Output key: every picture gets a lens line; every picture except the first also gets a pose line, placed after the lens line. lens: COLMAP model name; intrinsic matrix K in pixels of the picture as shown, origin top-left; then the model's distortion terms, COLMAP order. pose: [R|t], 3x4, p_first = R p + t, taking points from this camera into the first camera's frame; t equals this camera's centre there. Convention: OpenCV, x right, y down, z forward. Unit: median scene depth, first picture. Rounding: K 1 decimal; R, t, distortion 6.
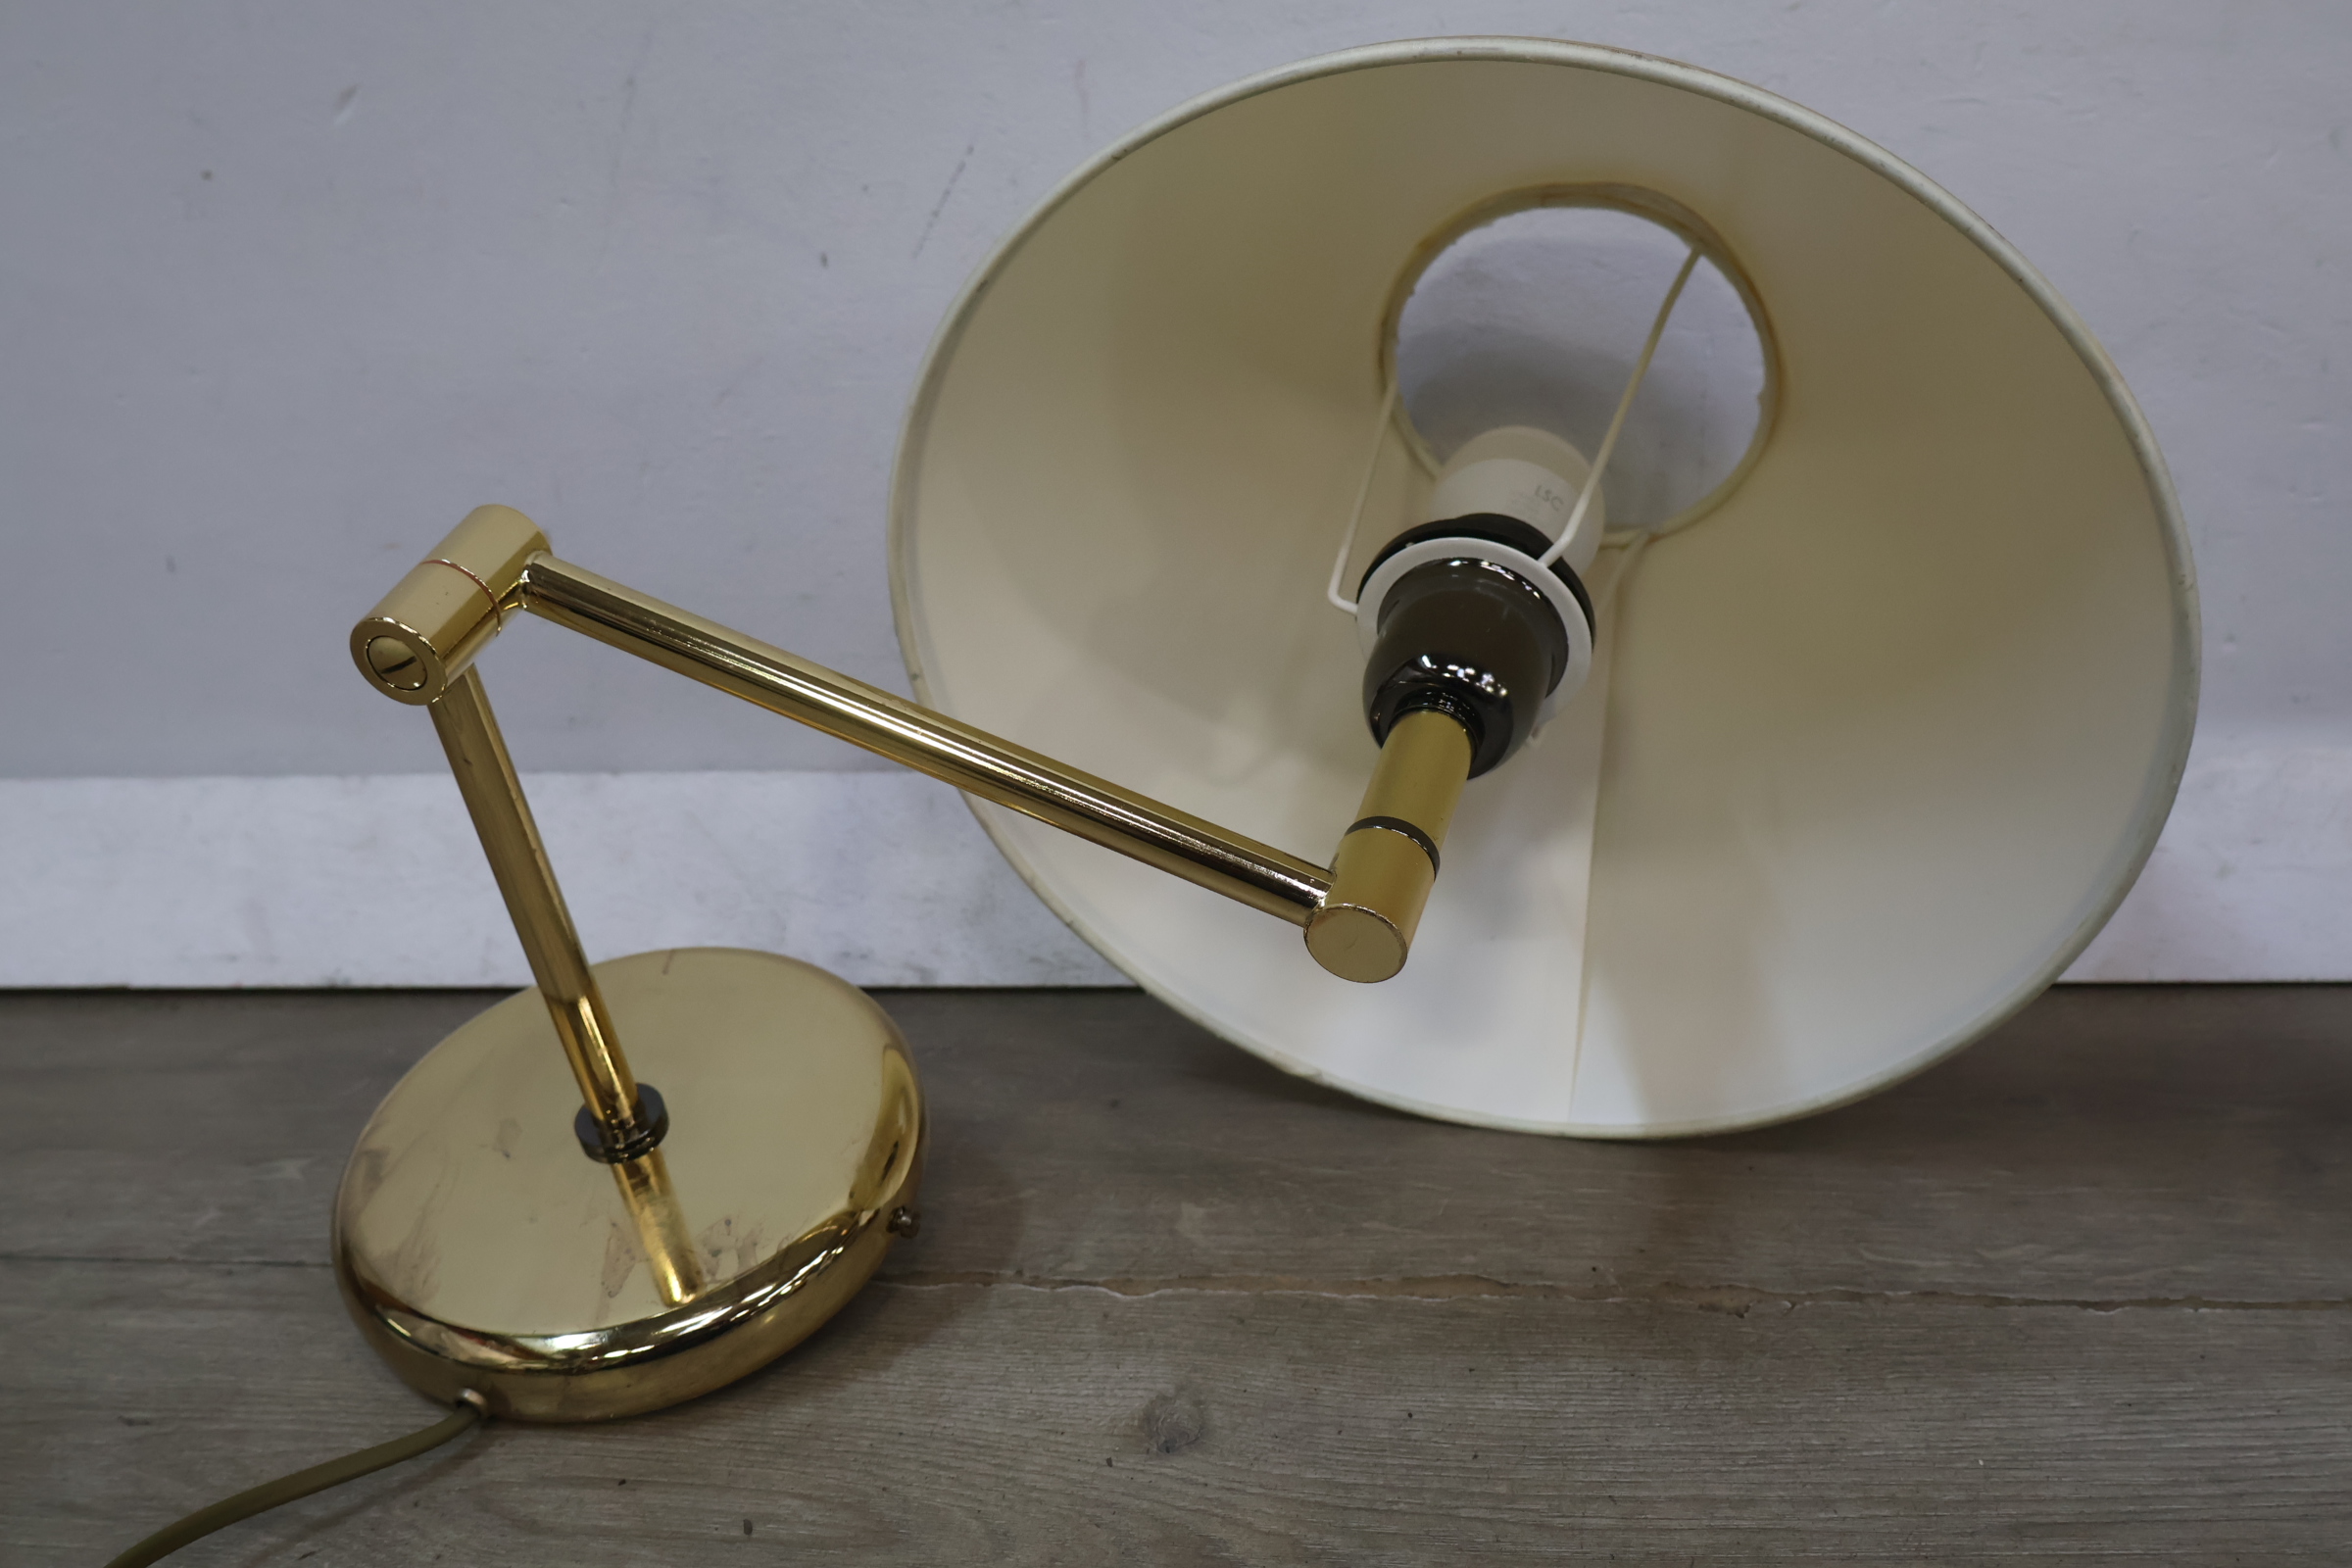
lens RADIAL K [[2338.3, 0, 1176.0], [0, 2338.3, 784.0], [0, 0, 1]] dist [-0.001643, 0.002349]
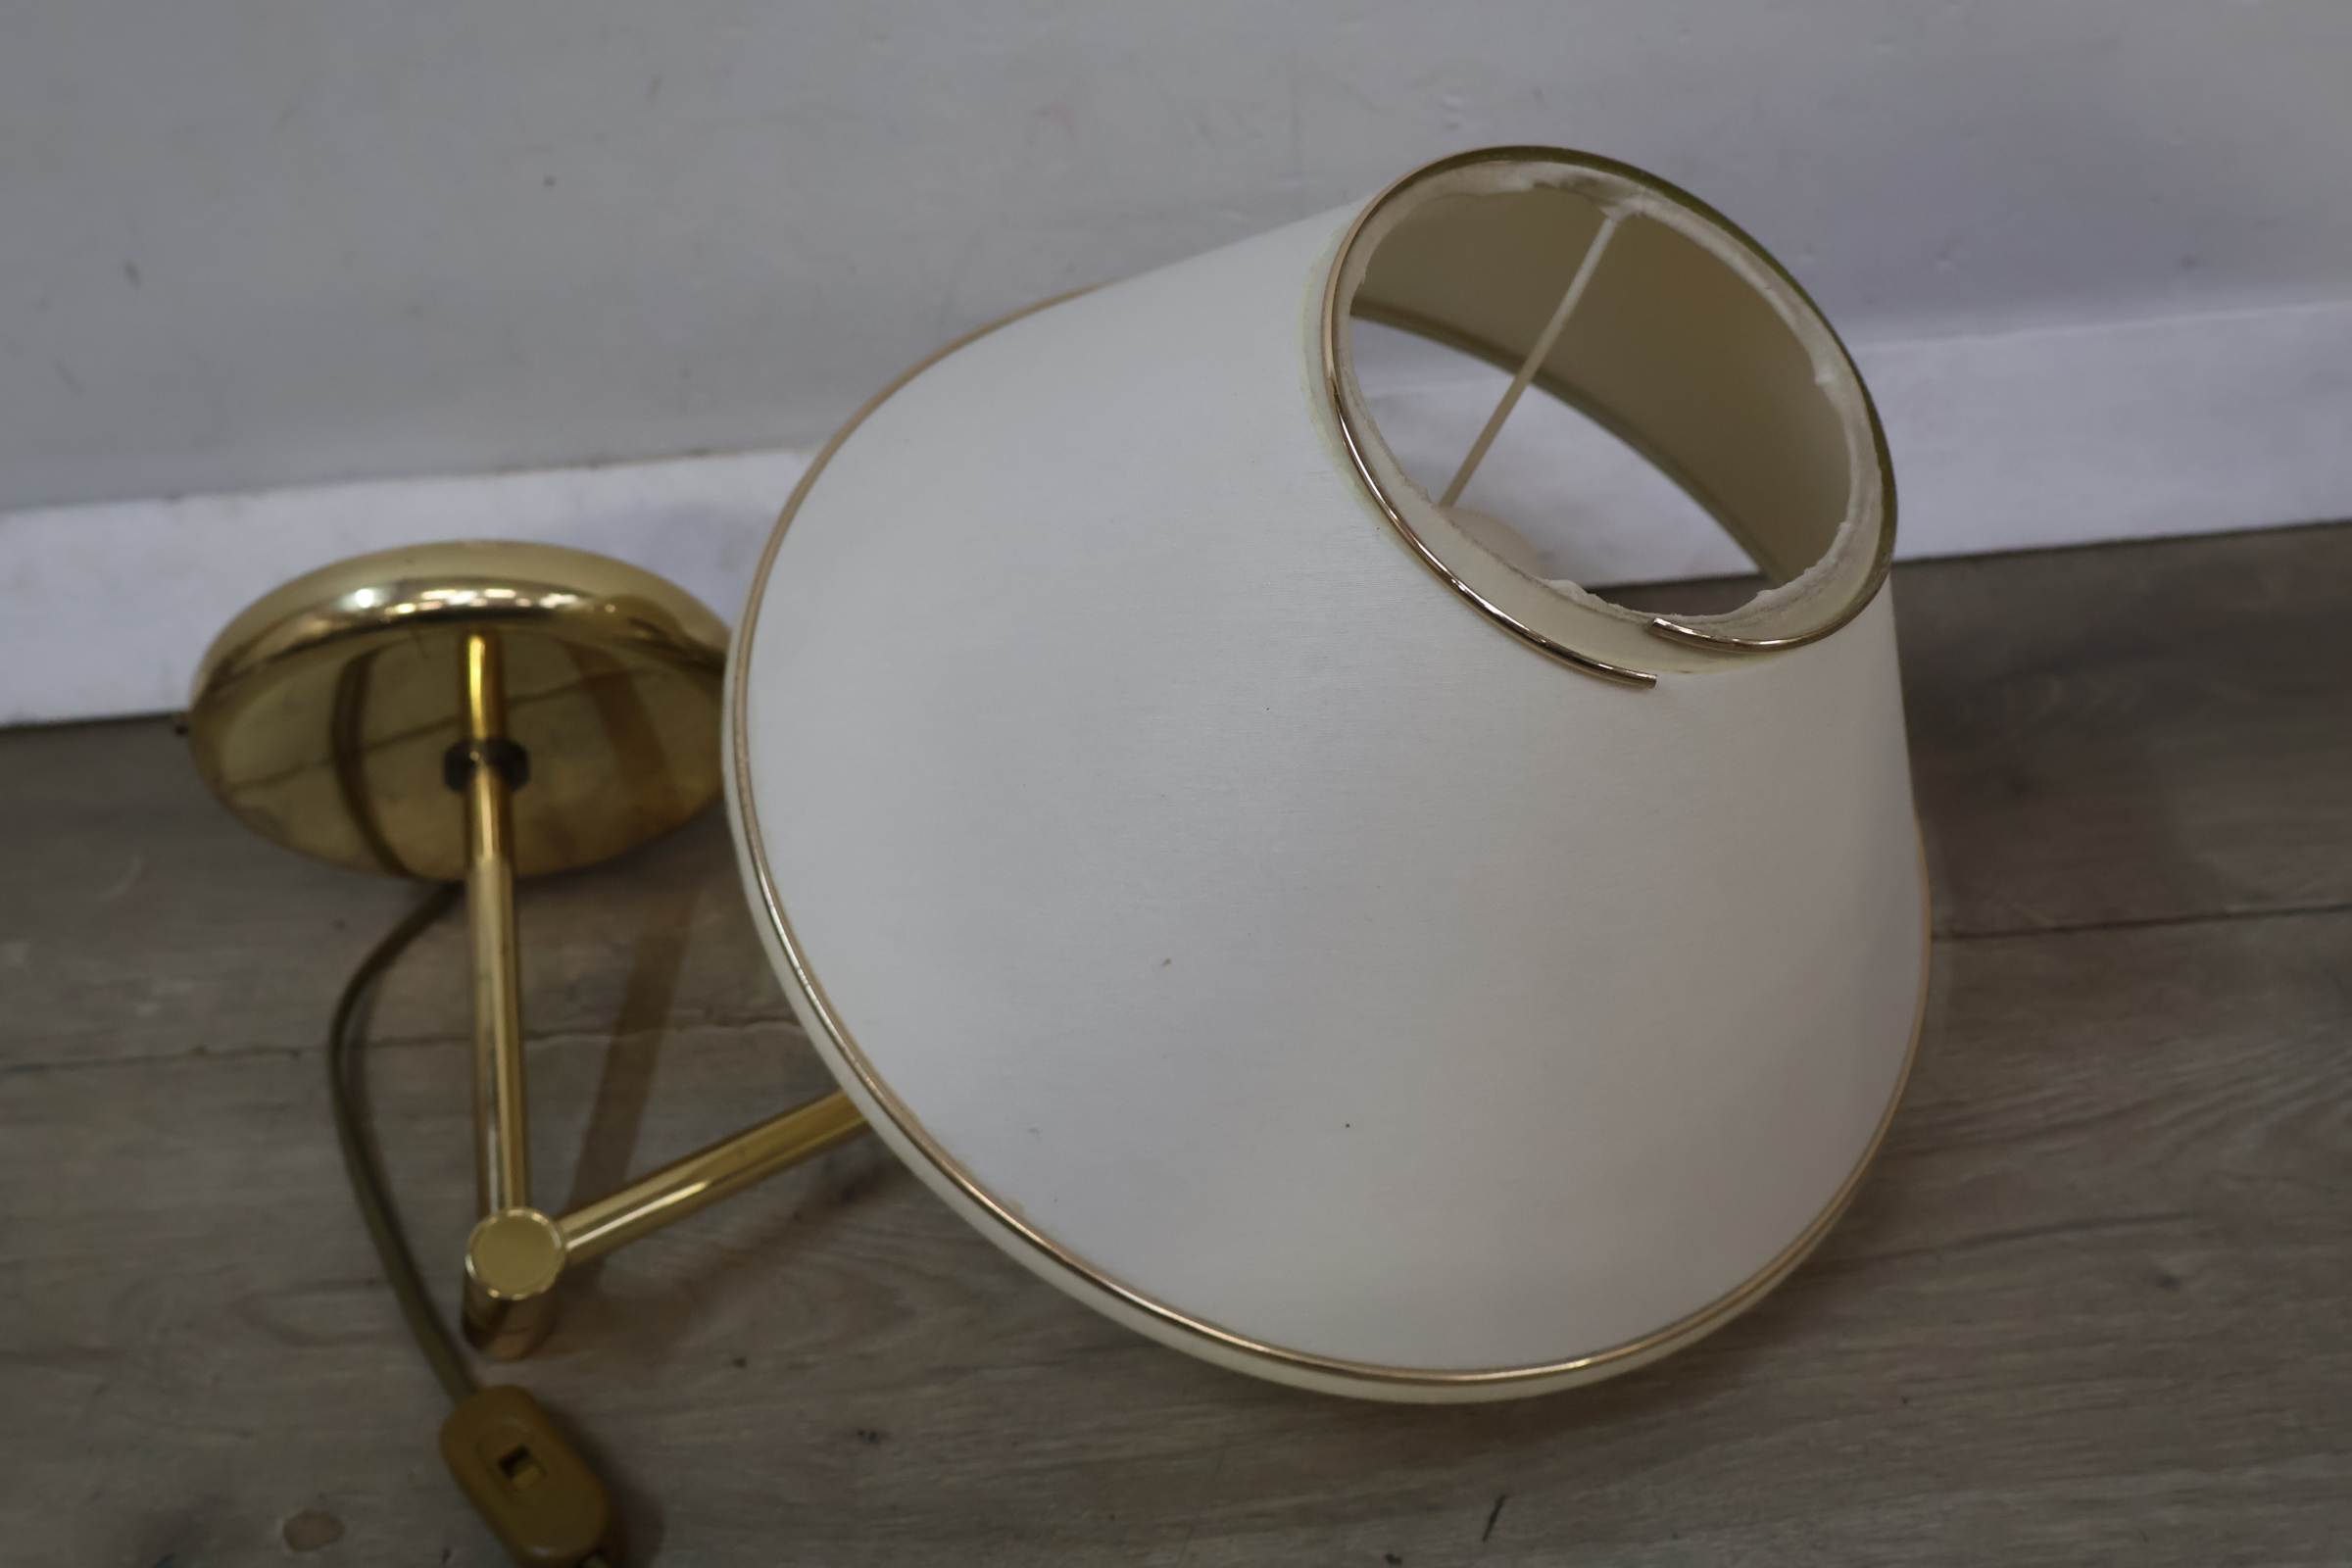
lens RADIAL K [[2363.0, 0, 1176.0], [0, 2363.0, 784.0], [0, 0, 1]] dist [0.005572, 0.000328]
pose [[0.991919, -0.108609, 0.065585, 0.096086], [0.081041, 0.940101, 0.331124, -0.260218], [-0.097620, -0.323133, 0.941305, -0.041180]]
